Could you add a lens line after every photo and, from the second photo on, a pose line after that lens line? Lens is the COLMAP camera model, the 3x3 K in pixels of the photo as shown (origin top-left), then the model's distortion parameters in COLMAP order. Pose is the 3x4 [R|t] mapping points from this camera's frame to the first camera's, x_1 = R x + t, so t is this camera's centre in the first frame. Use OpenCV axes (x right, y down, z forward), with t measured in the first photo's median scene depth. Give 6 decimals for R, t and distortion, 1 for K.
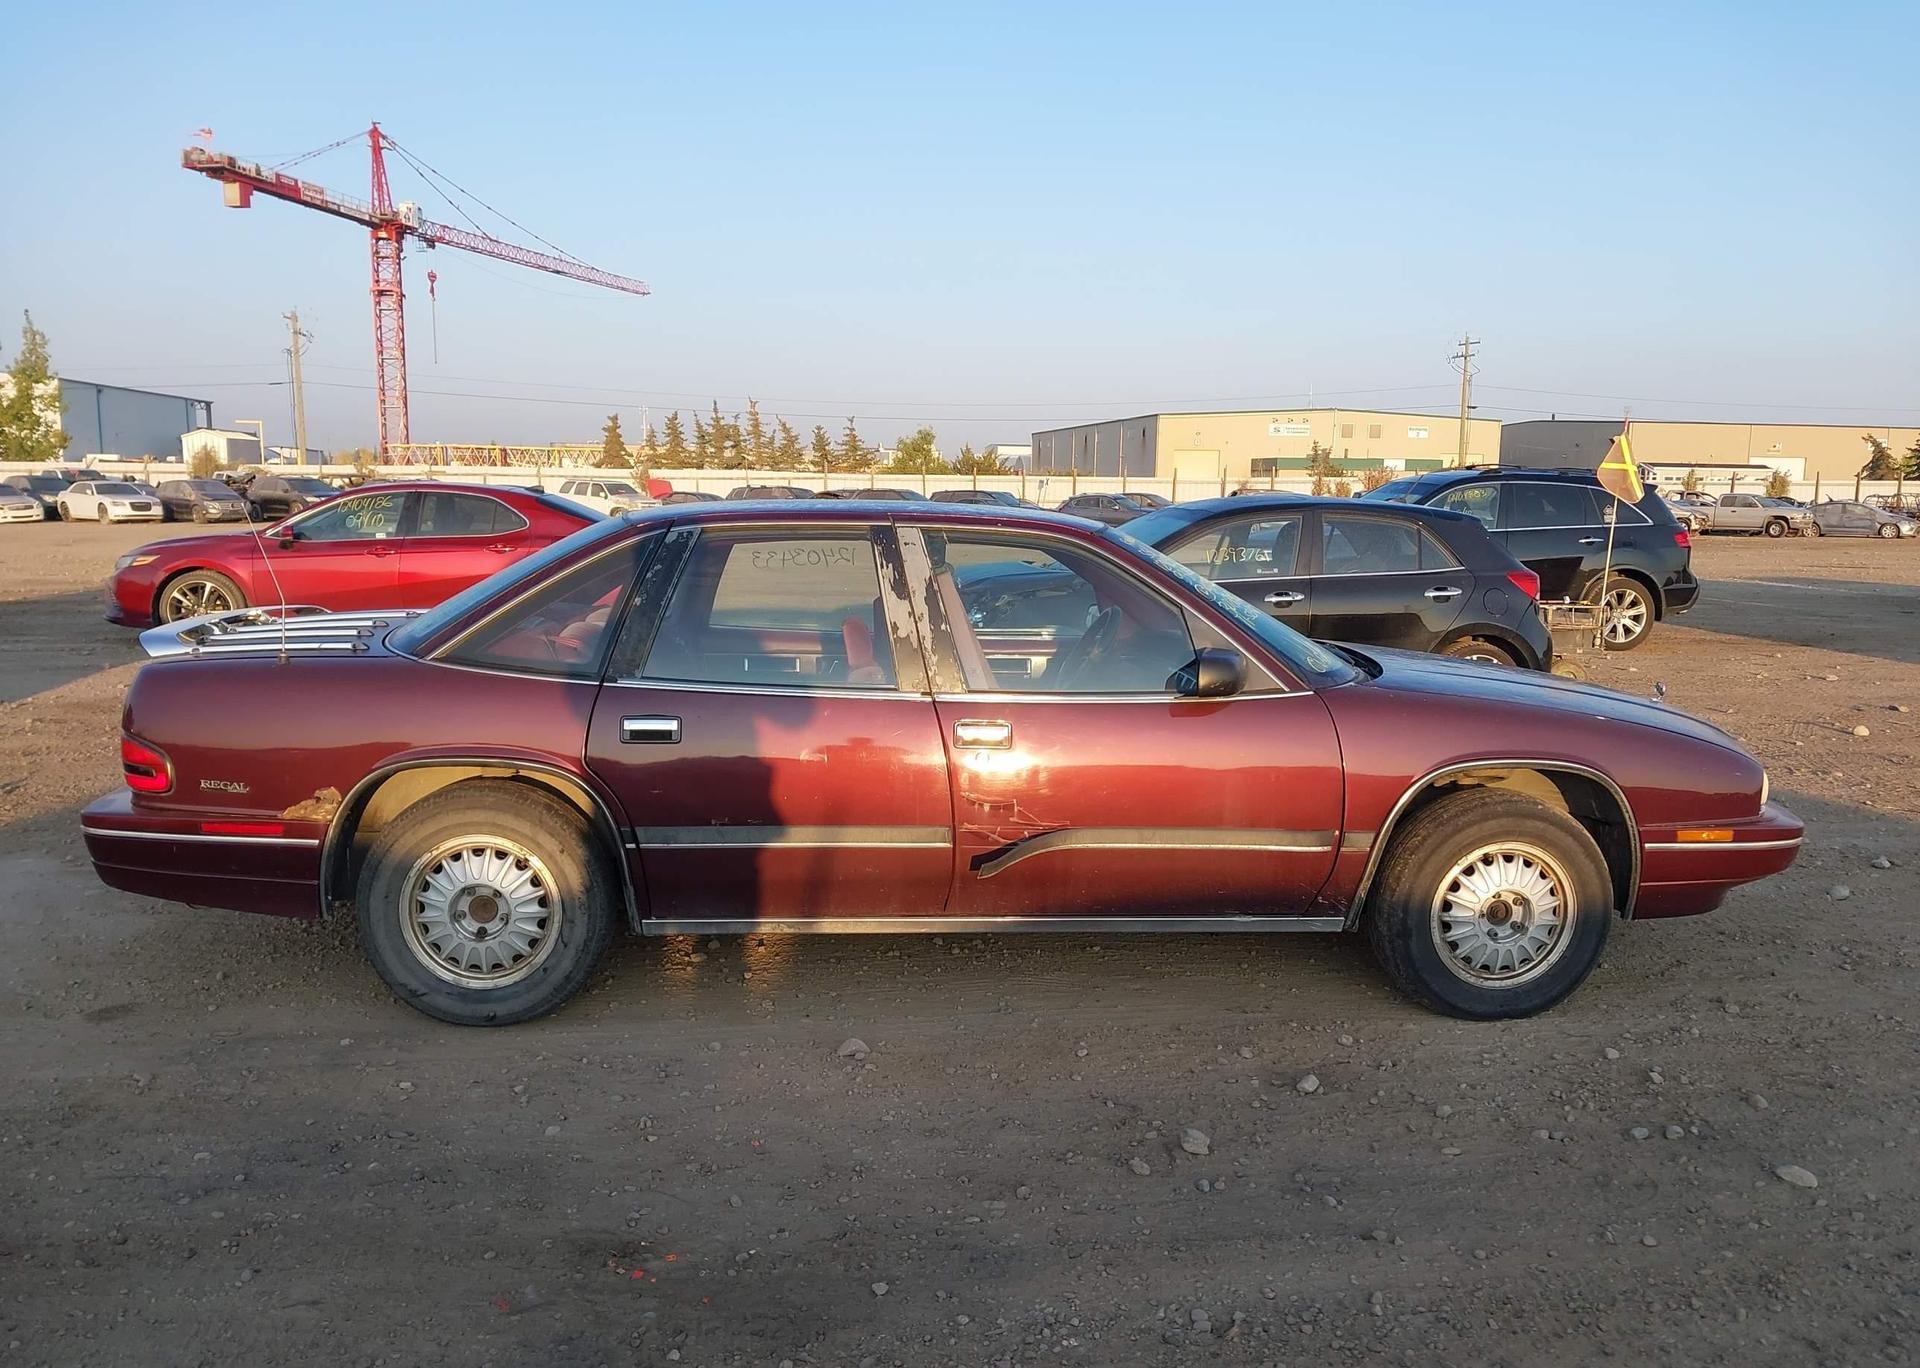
lens RADIAL K [[1488.3, 0, 969.0], [0, 1488.3, 731.4], [0, 0, 1]] dist [0.055795, -0.078277]
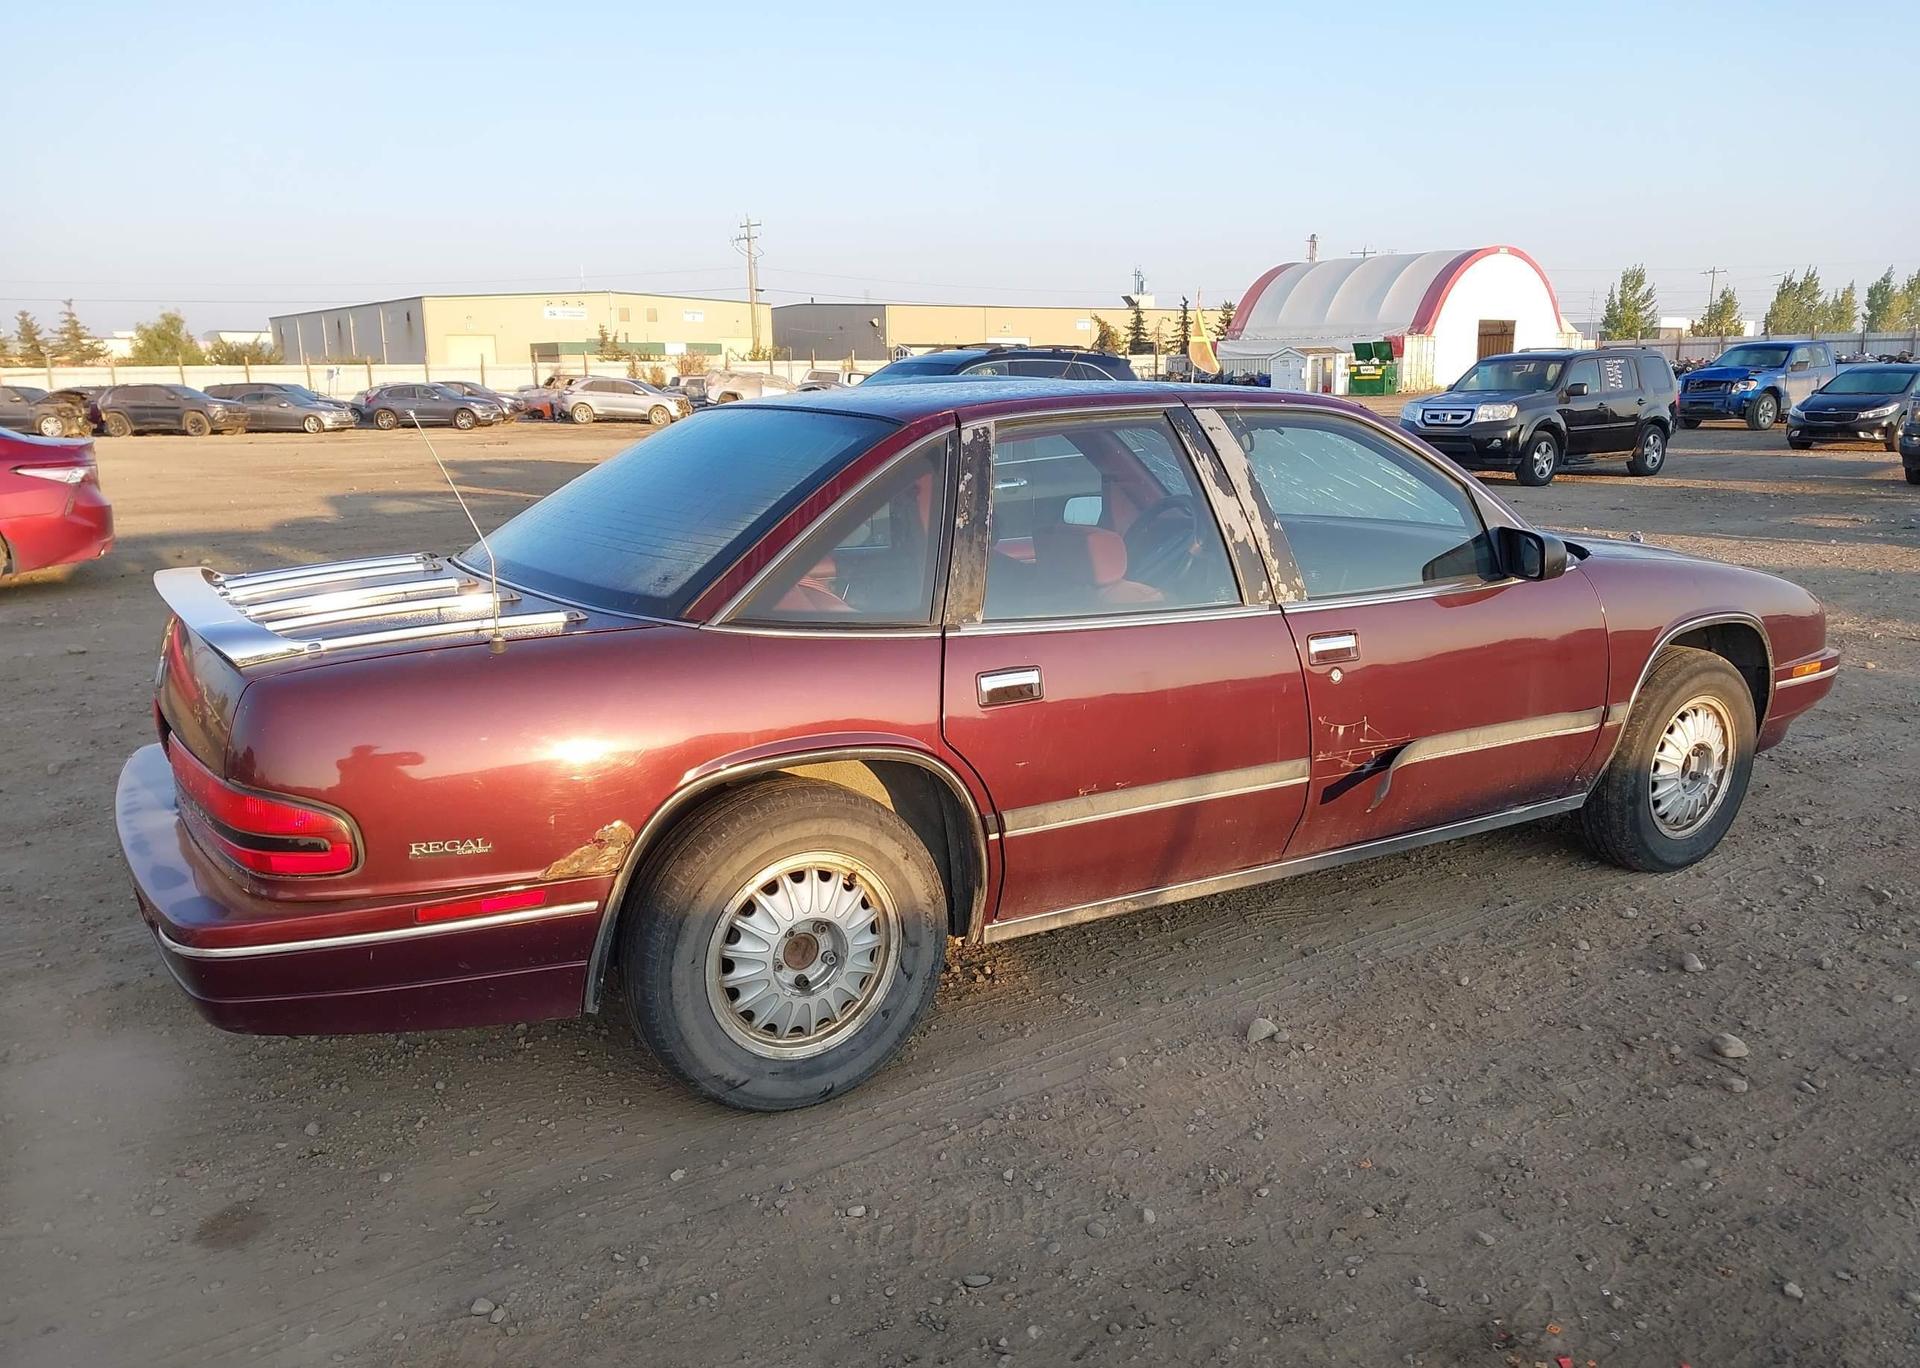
lens RADIAL K [[1488.3, 0, 967.5], [0, 1488.3, 720.1], [0, 0, 1]] dist [0.055795, -0.078277]
pose [[0.891388, -0.128002, 0.434792, -0.541571], [0.098945, 0.991111, 0.088928, -0.051670], [-0.442310, -0.036249, 0.896129, 0.294697]]
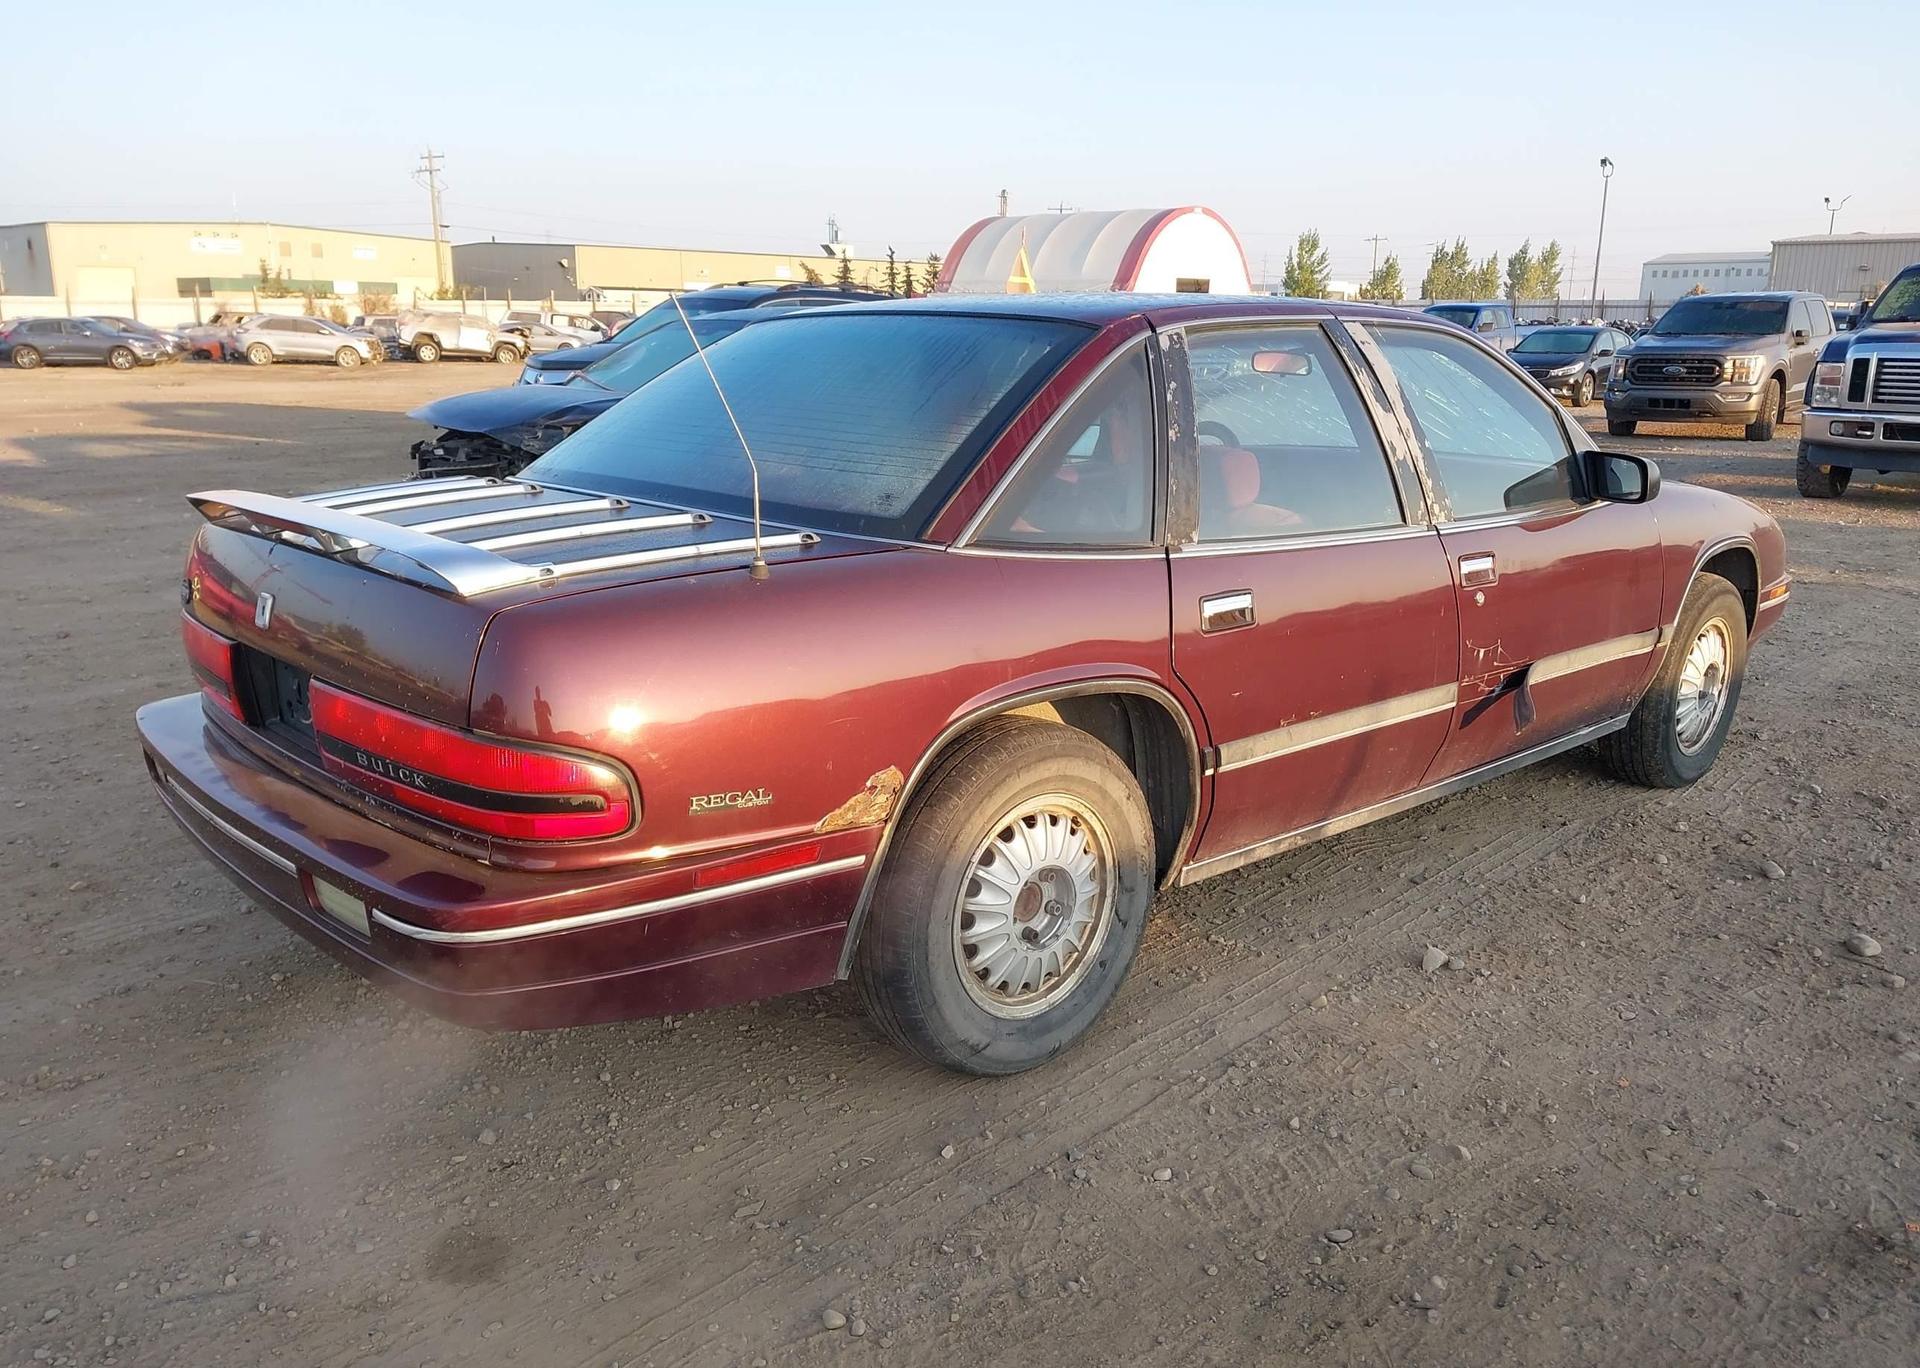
lens RADIAL K [[1488.3, 0, 962.0], [0, 1488.3, 730.5], [0, 0, 1]] dist [0.055795, -0.078277]
pose [[0.788835, -0.171474, 0.590199, -0.716103], [0.105144, 0.983786, 0.145293, -0.059686], [-0.605544, -0.052556, 0.794075, 0.466903]]
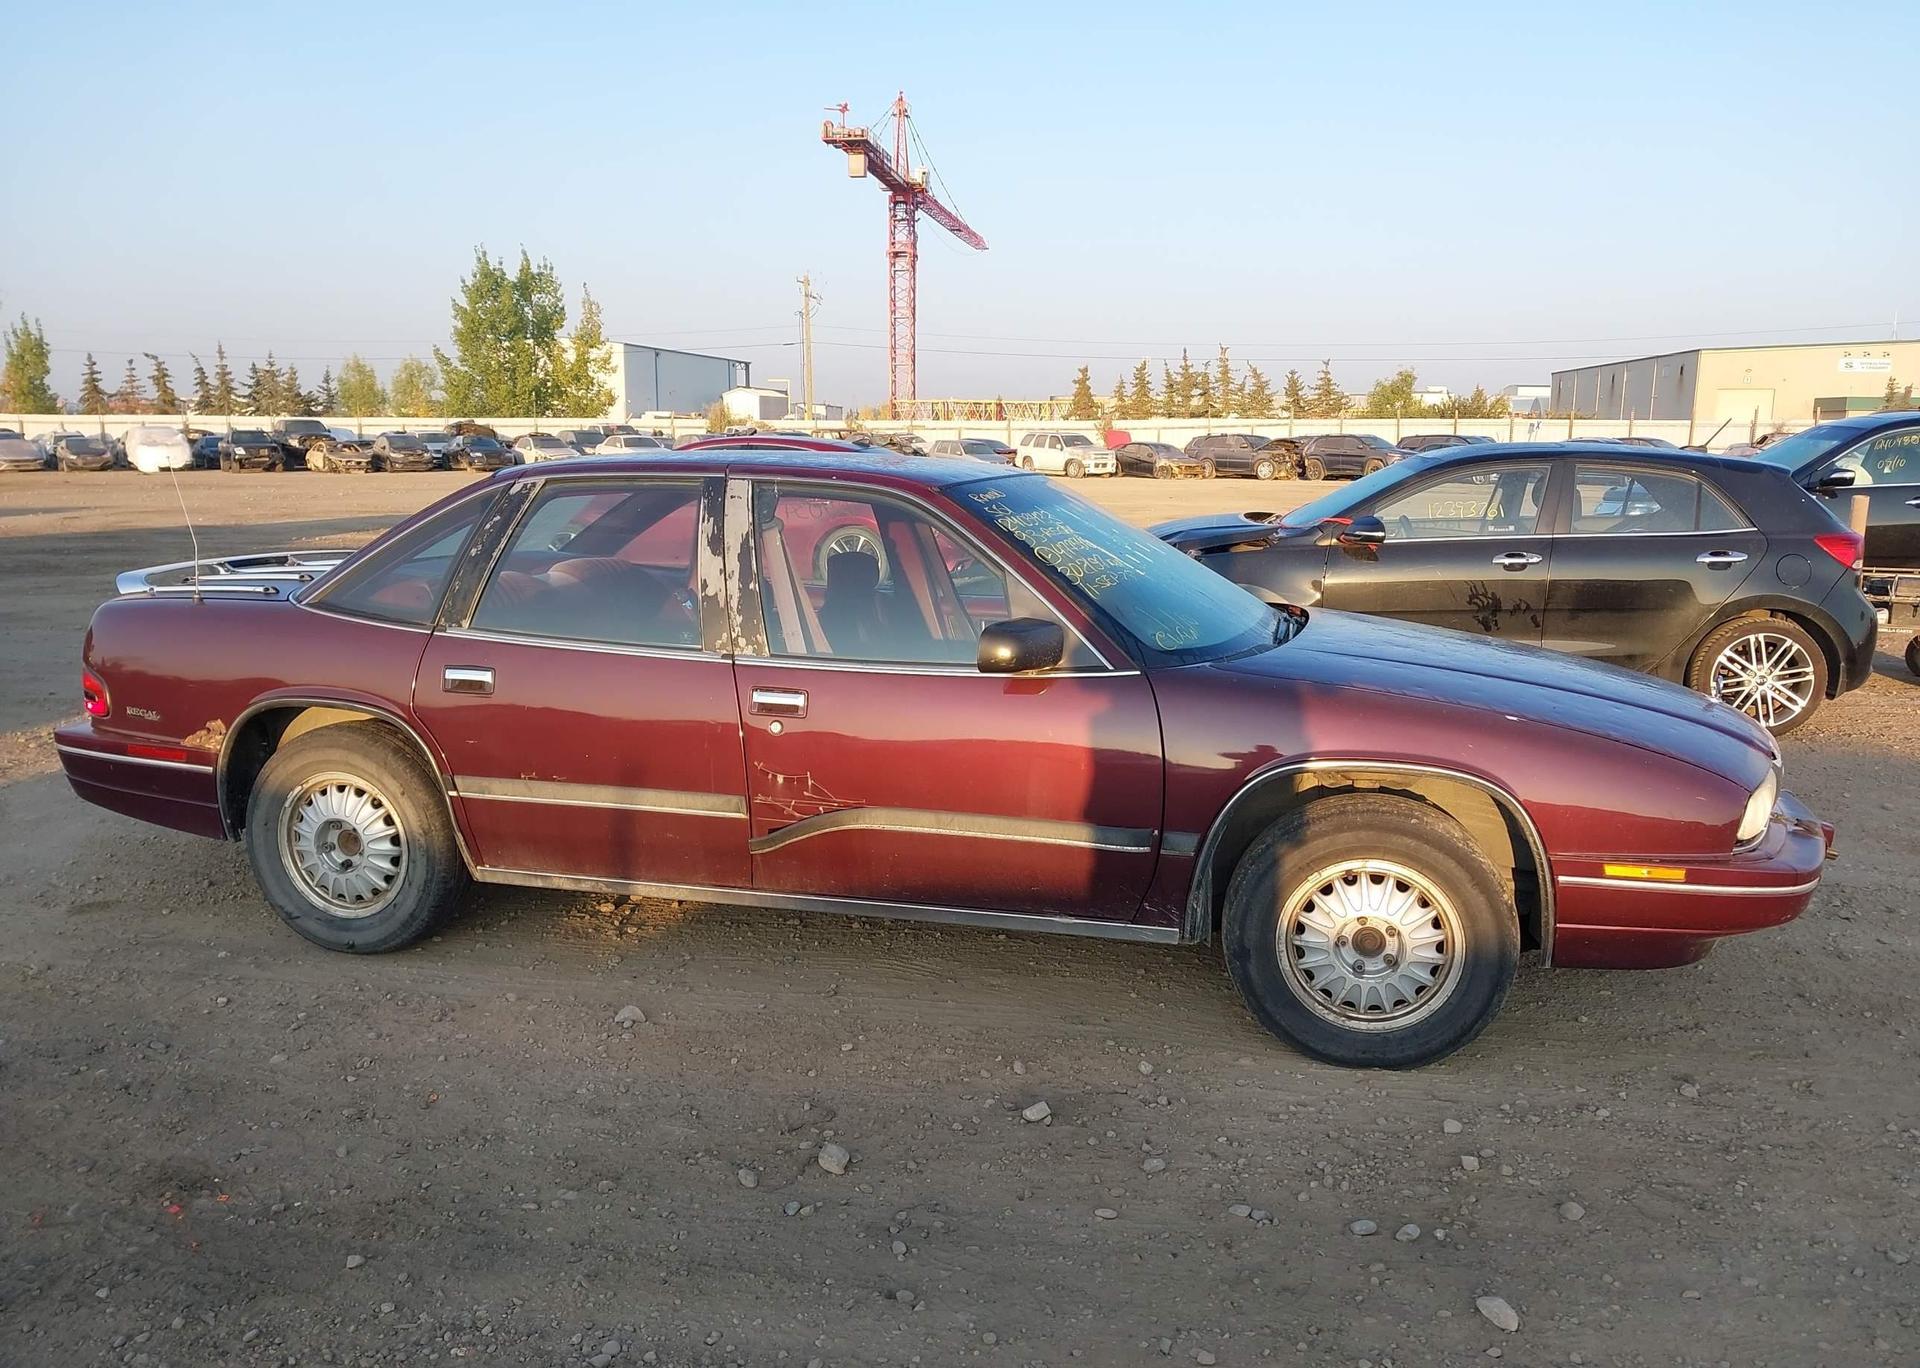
lens RADIAL K [[1488.3, 0, 967.8], [0, 1488.3, 739.4], [0, 0, 1]] dist [0.055795, -0.078277]
pose [[0.947572, 0.057527, -0.314321, 0.403408], [-0.045552, 0.997934, 0.045317, -0.020962], [0.316278, -0.028624, 0.948235, 0.135577]]
